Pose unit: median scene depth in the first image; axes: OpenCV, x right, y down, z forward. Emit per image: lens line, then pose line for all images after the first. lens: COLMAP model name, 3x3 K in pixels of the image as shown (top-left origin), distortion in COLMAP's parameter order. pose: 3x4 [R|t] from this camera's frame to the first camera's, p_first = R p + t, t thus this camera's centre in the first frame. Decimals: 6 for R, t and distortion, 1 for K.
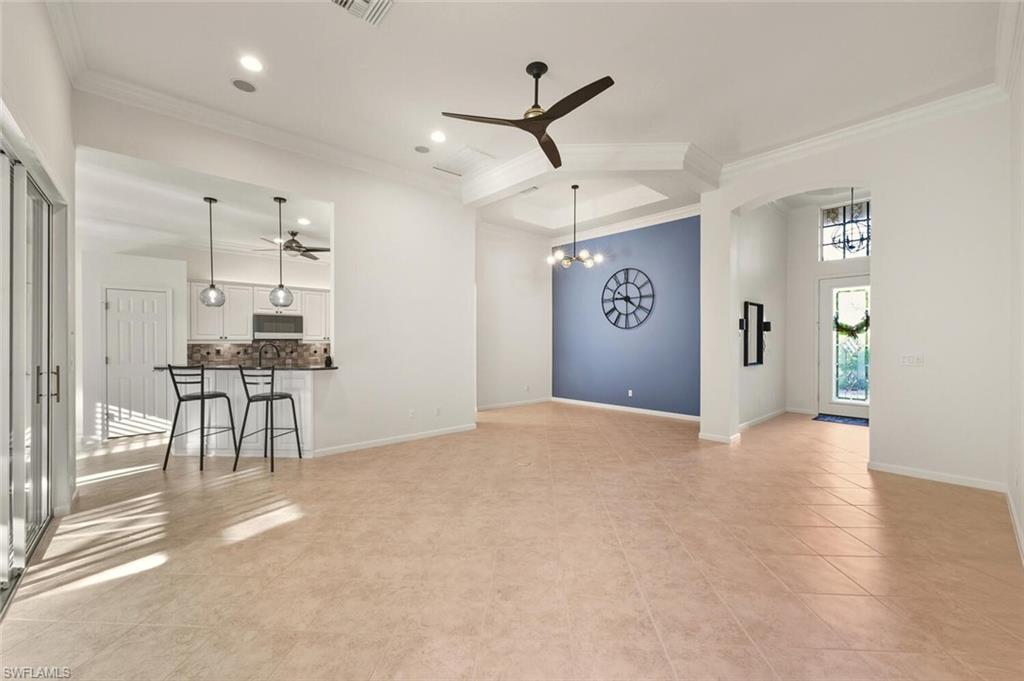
lens RADIAL K [[419.8, 0, 528.0], [0, 419.8, 341.8], [0, 0, 1]] dist [-0.000279, 0.000629]
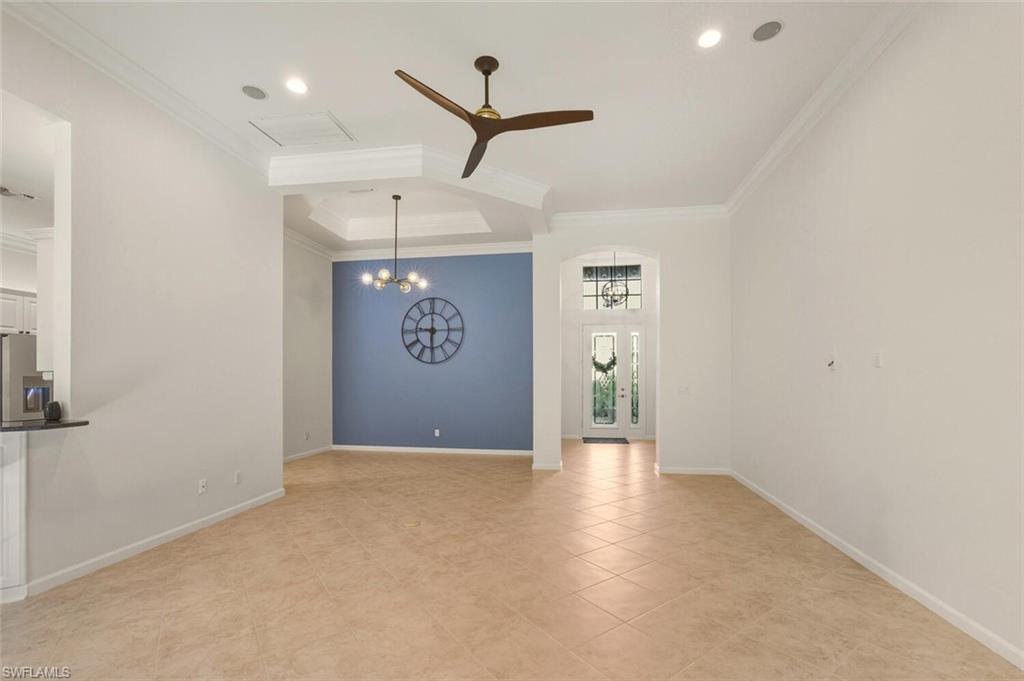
lens RADIAL K [[449.6, 0, 533.7], [0, 449.6, 377.2], [0, 0, 1]] dist [-0.006965, 0.001807]
pose [[0.775843, -0.001572, 0.630924, -0.269560], [0.004375, 0.999986, -0.002887, 0.004105], [-0.630911, 0.005000, 0.775839, 0.117366]]
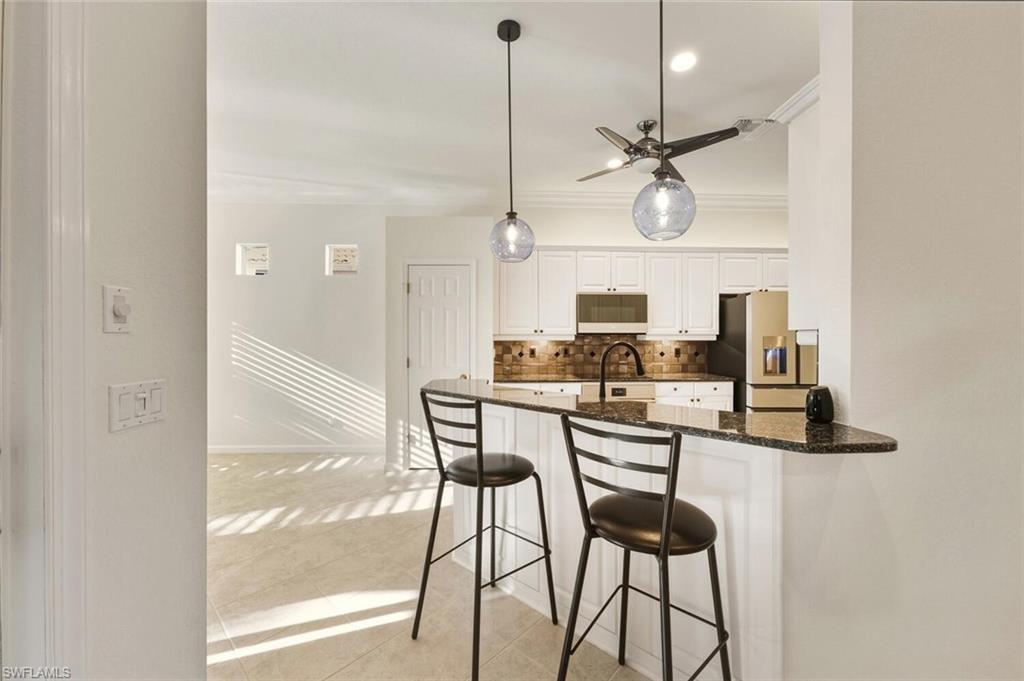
lens RADIAL K [[407.0, 0, 511.1], [0, 407.0, 338.3], [0, 0, 1]] dist [-0.011804, 0.000222]
pose [[0.755709, 0.002618, -0.654903, -0.341740], [-0.000968, 0.999995, 0.002881, -0.000517], [0.654907, -0.001543, 0.755708, 0.492073]]
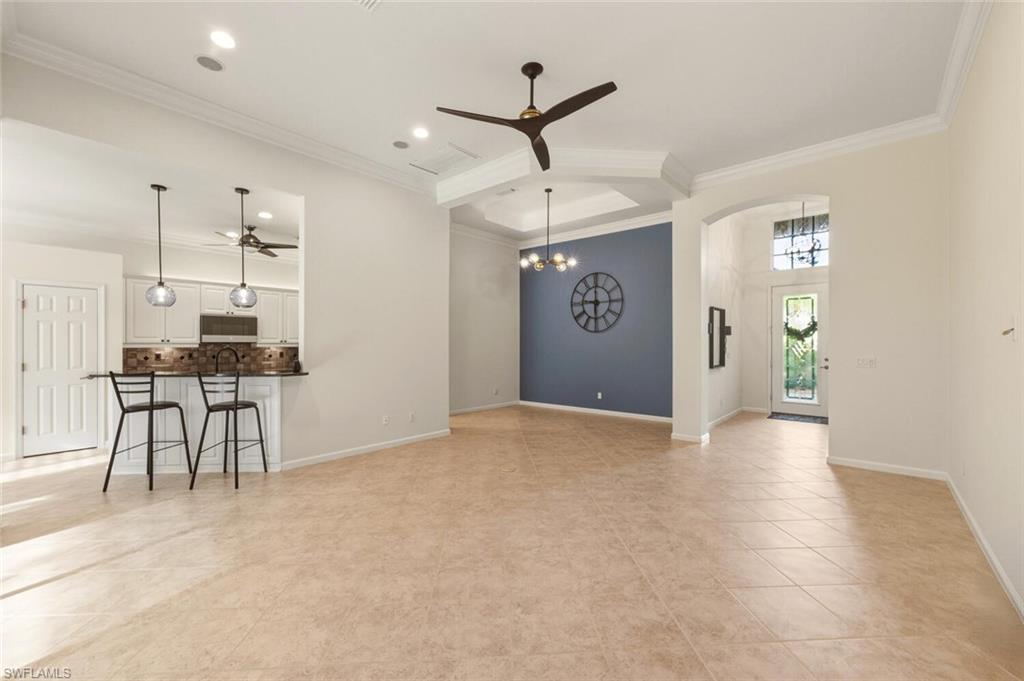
lens RADIAL K [[419.8, 0, 529.2], [0, 419.8, 342.7], [0, 0, 1]] dist [-0.000279, 0.000629]
pose [[0.993045, 0.000368, 0.117739, -0.056039], [0.000074, 0.999993, -0.003743, -0.002242], [-0.117739, 0.003726, 0.993038, 0.012451]]
